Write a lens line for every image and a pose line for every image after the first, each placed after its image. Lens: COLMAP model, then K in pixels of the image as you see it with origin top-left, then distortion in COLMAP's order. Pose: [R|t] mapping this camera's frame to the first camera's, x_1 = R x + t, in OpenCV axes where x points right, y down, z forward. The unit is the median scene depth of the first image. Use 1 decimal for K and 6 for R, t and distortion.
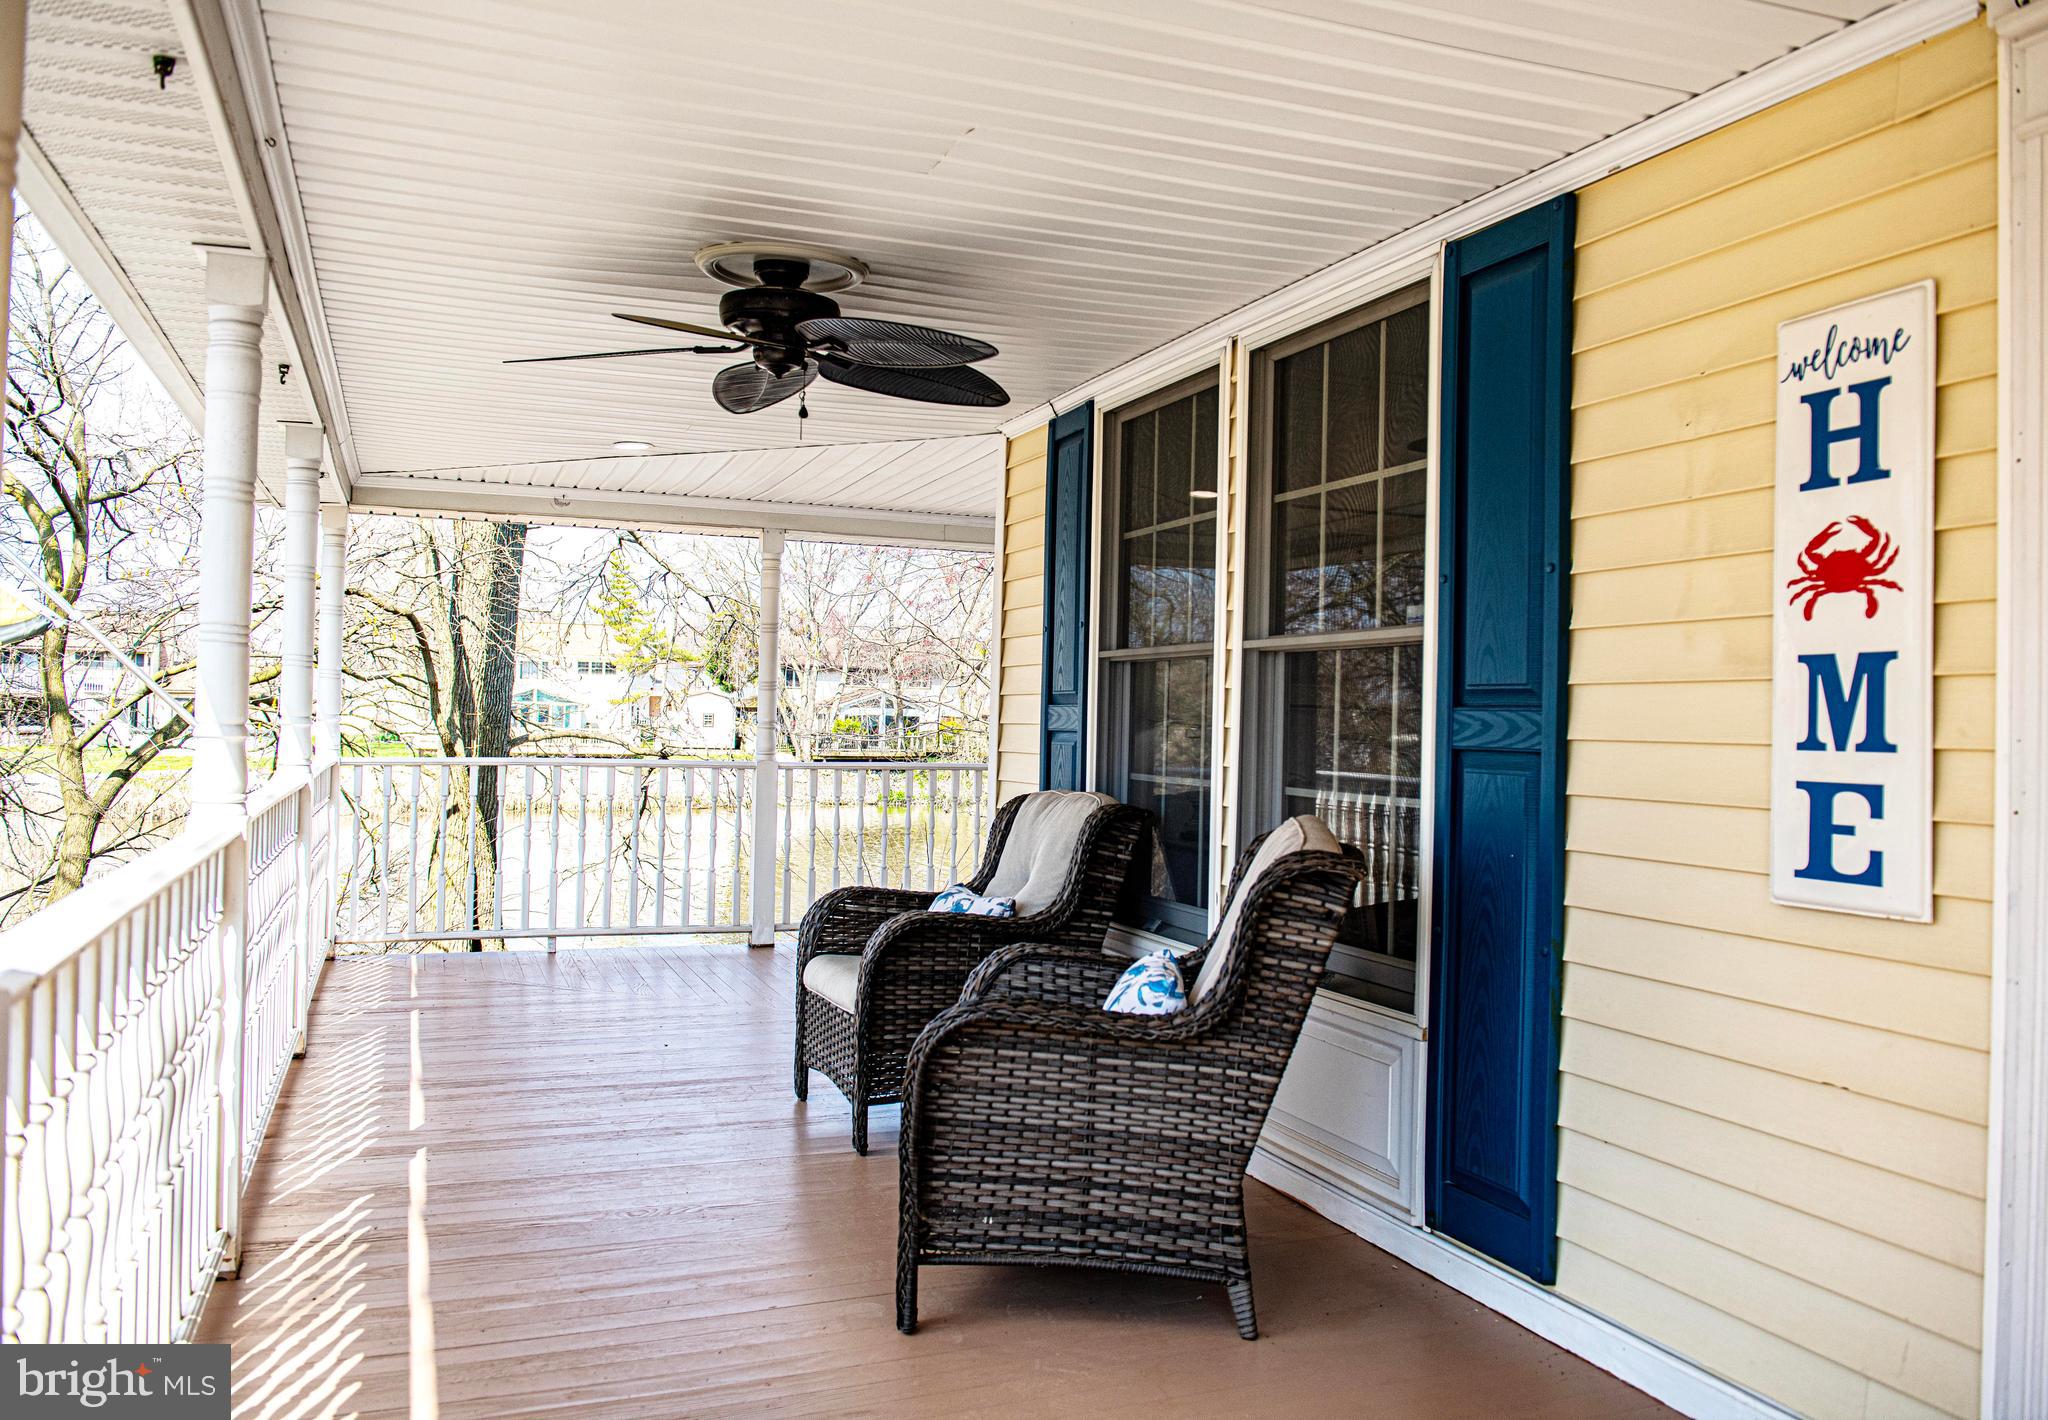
lens RADIAL K [[1623.2, 0, 1032.0], [0, 1623.2, 702.2], [0, 0, 1]] dist [-0.035269, 0.009812]
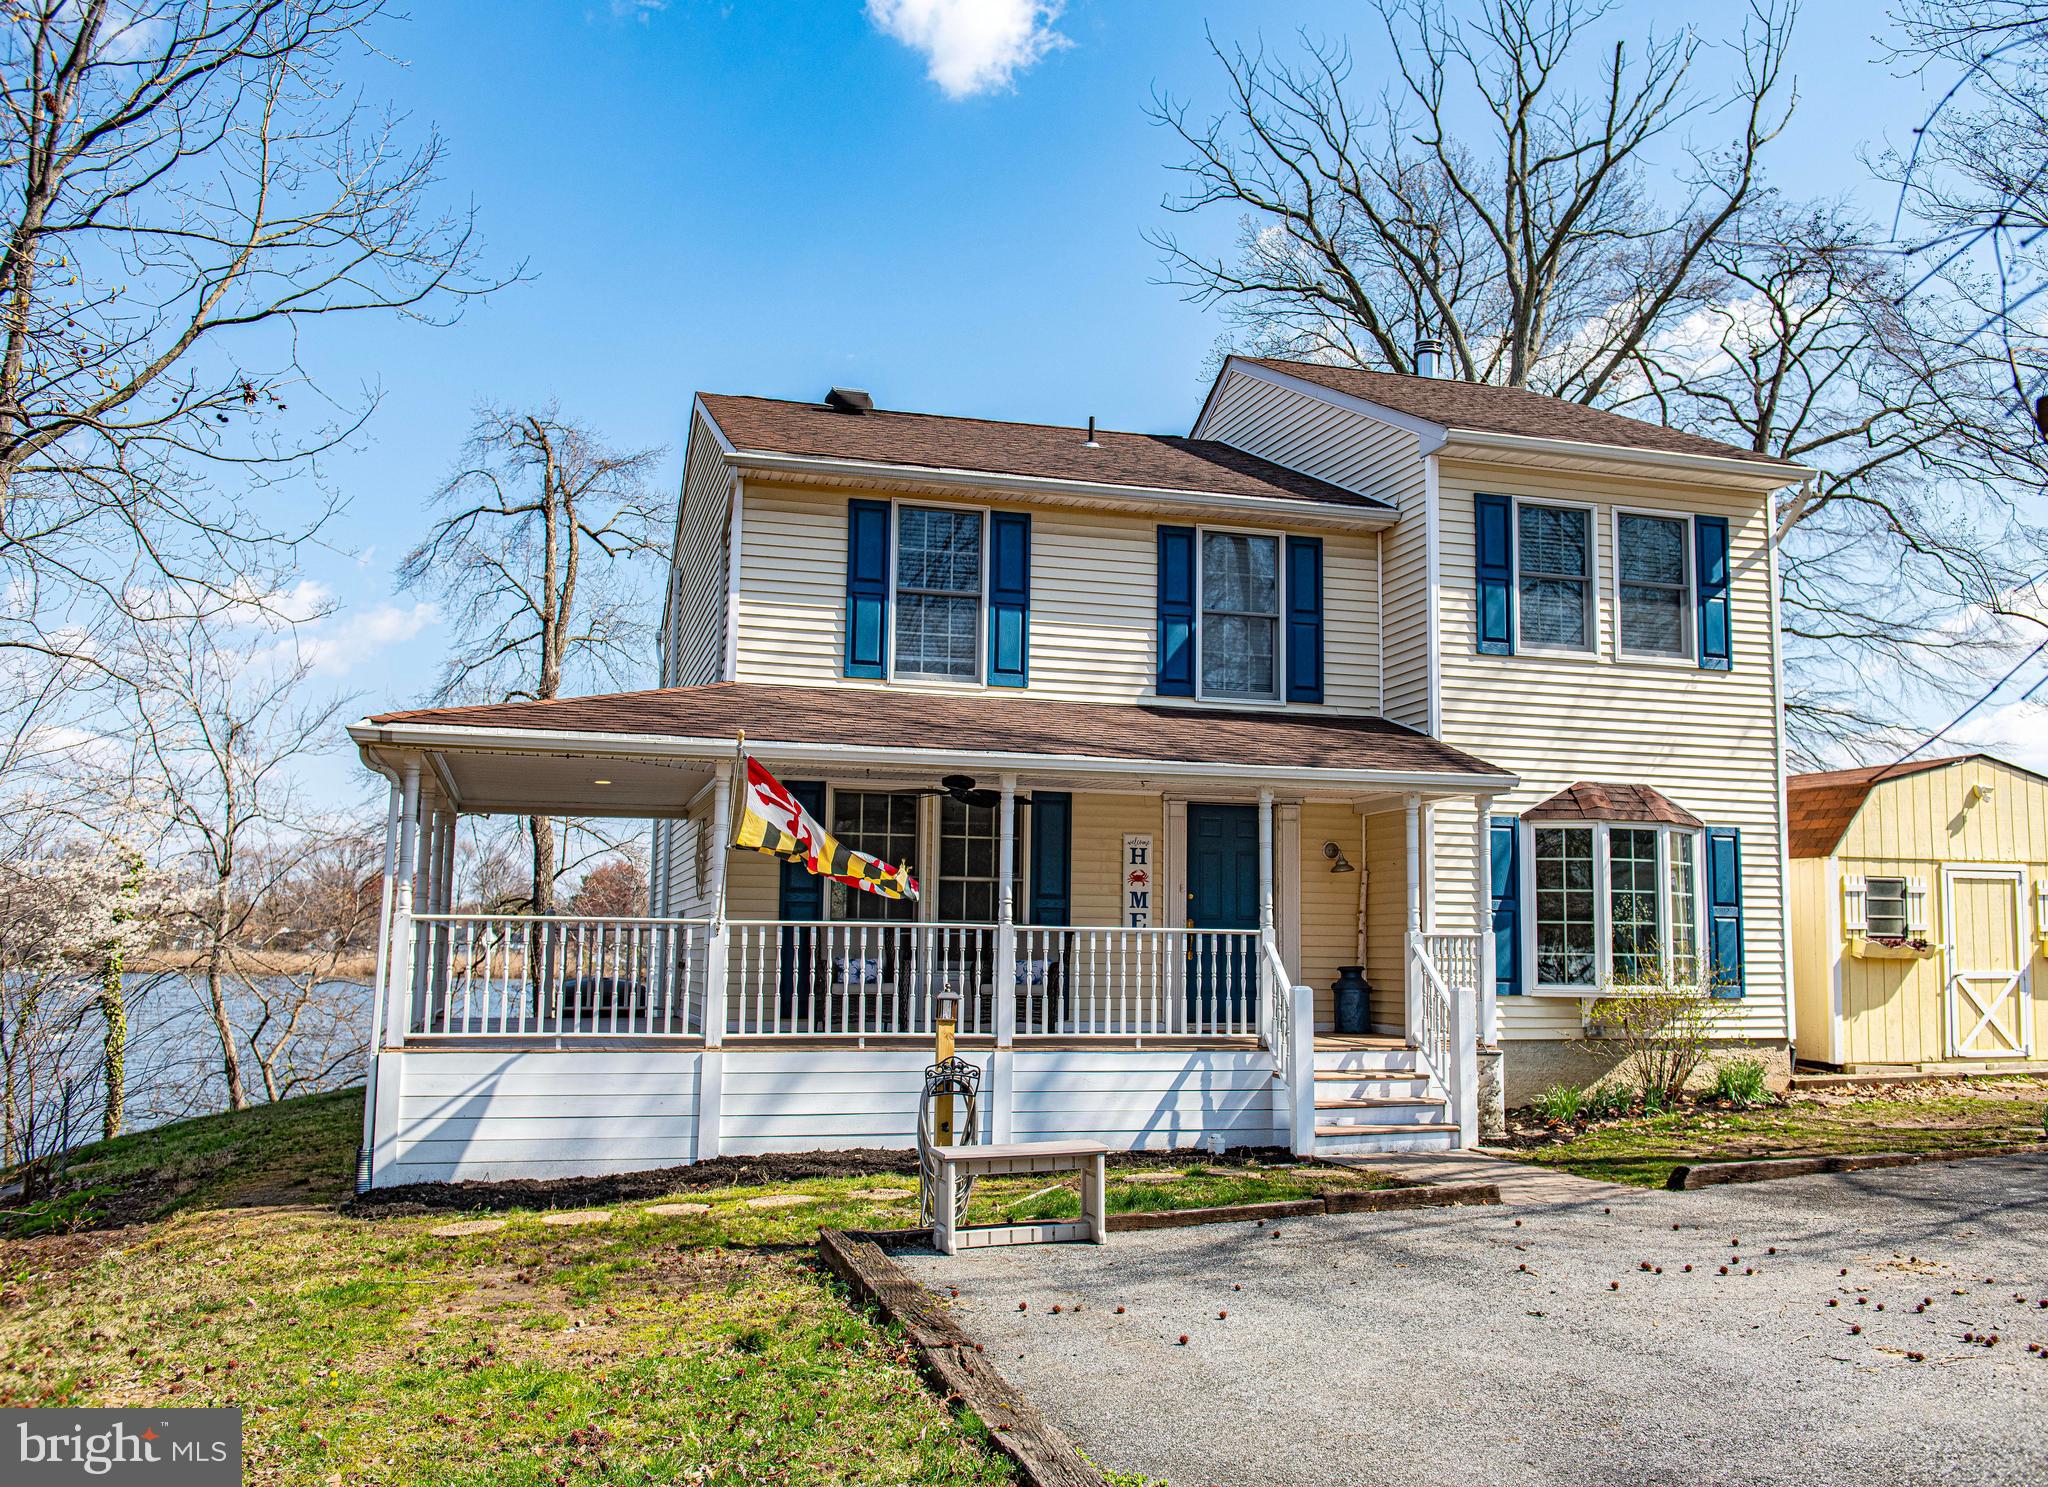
lens RADIAL K [[1773.6, 0, 1066.5], [0, 1773.6, 744.4], [0, 0, 1]] dist [-0.022095, -0.002028]
pose [[0.102217, 0.099199, 0.989804, -6.176493], [-0.024355, 0.994967, -0.097201, 0.073398], [-0.994464, -0.014171, 0.104118, 0.569825]]
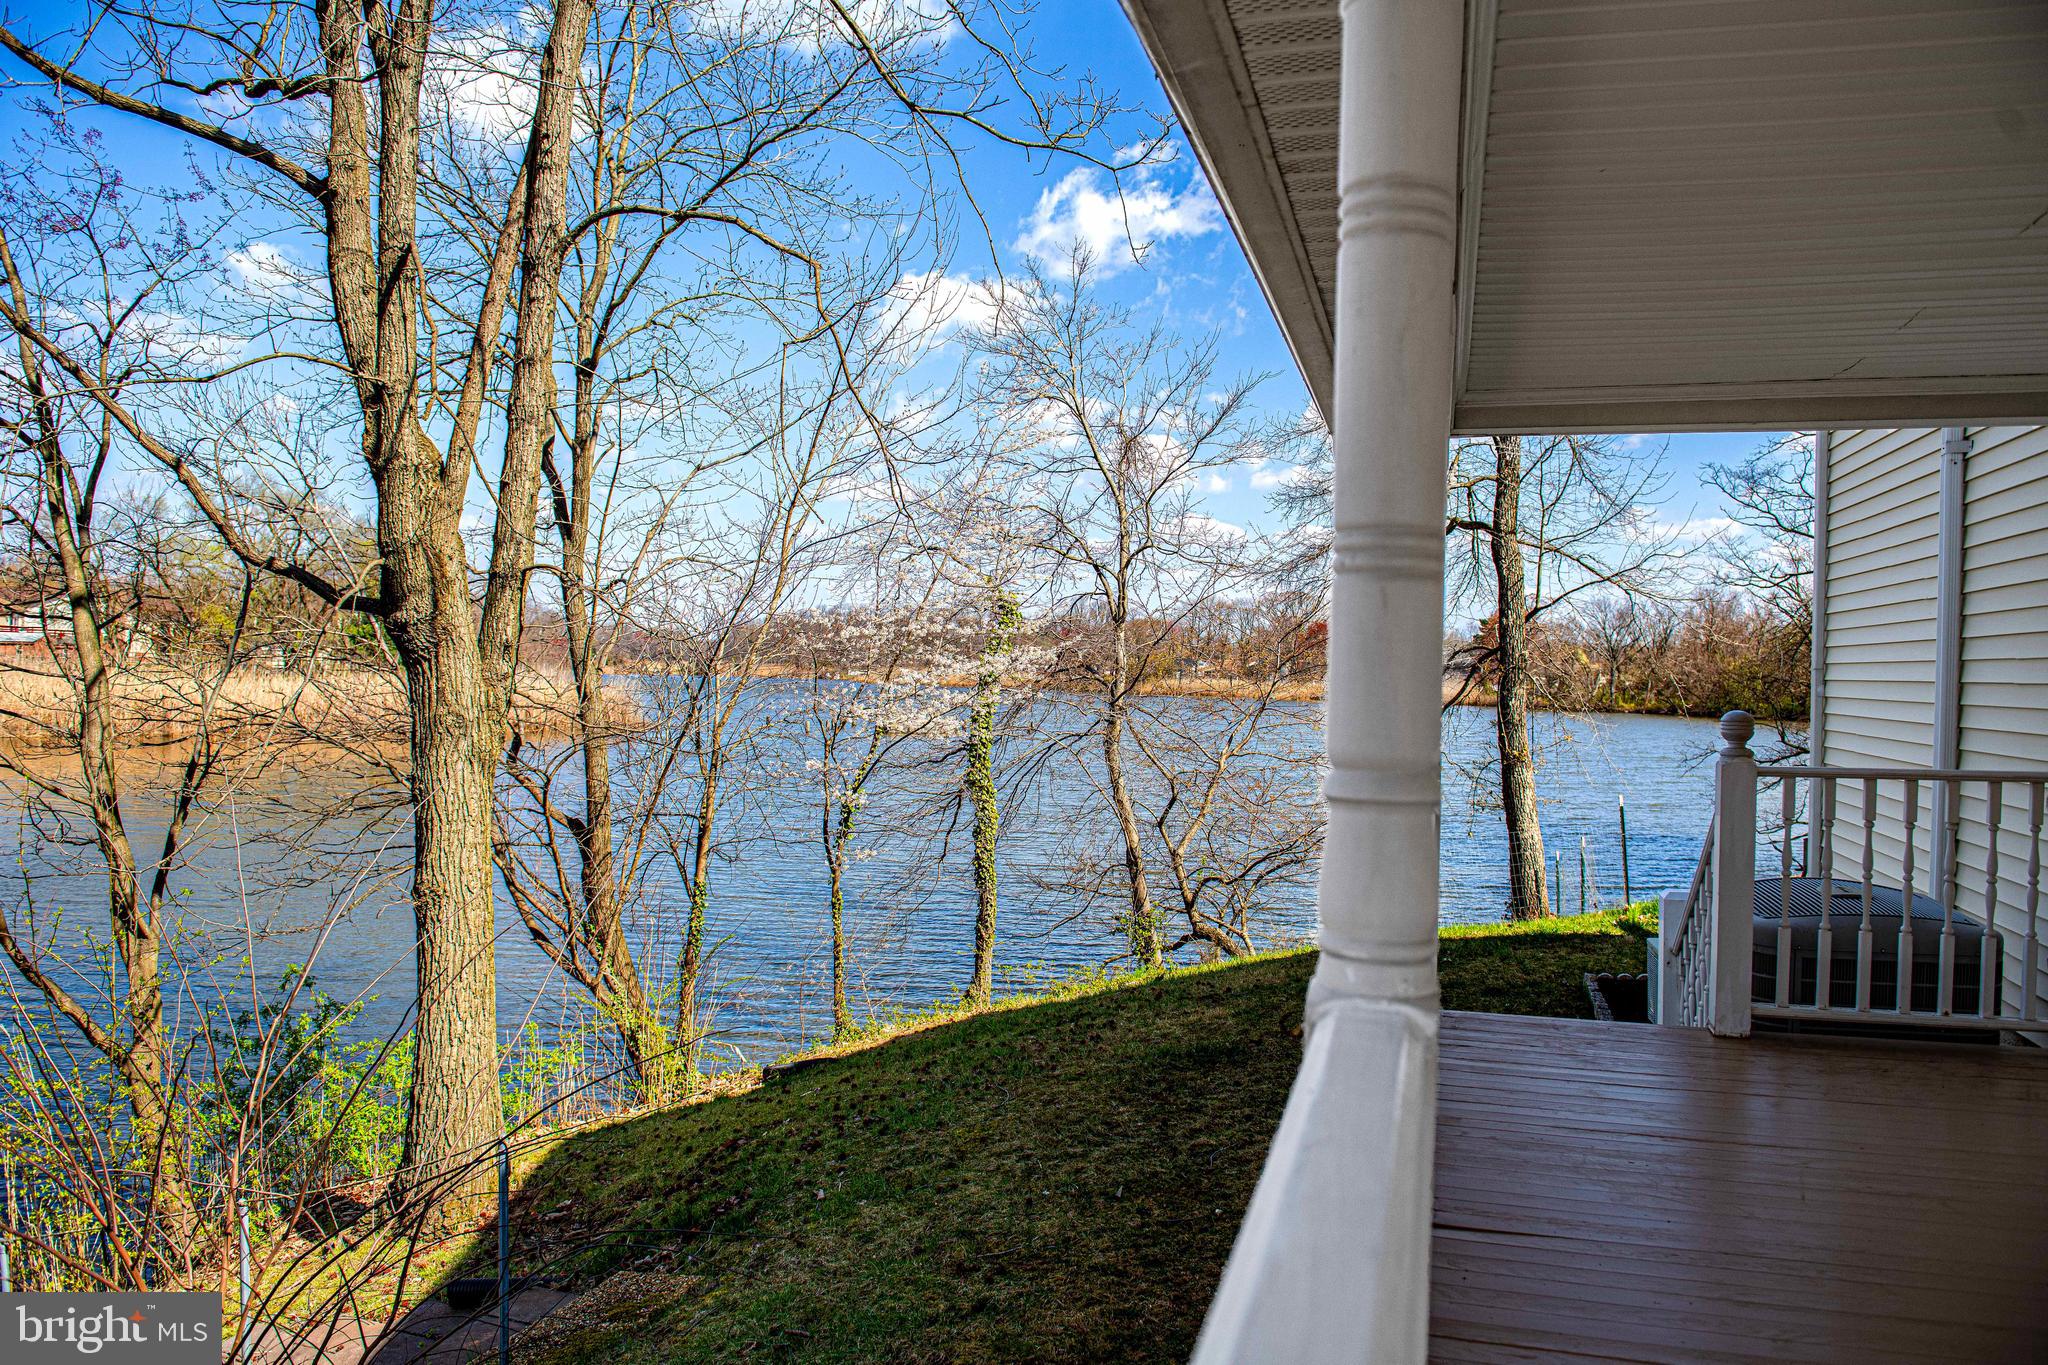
lens RADIAL K [[1438.6, 0, 1040.1], [0, 1438.6, 679.5], [0, 0, 1]] dist [-0.058692, 0.004561]
pose [[0.615304, -0.012620, 0.788189, -1.056044], [-0.019760, 0.999311, 0.031427, 0.002747], [-0.788042, -0.034912, 0.614631, 3.096844]]
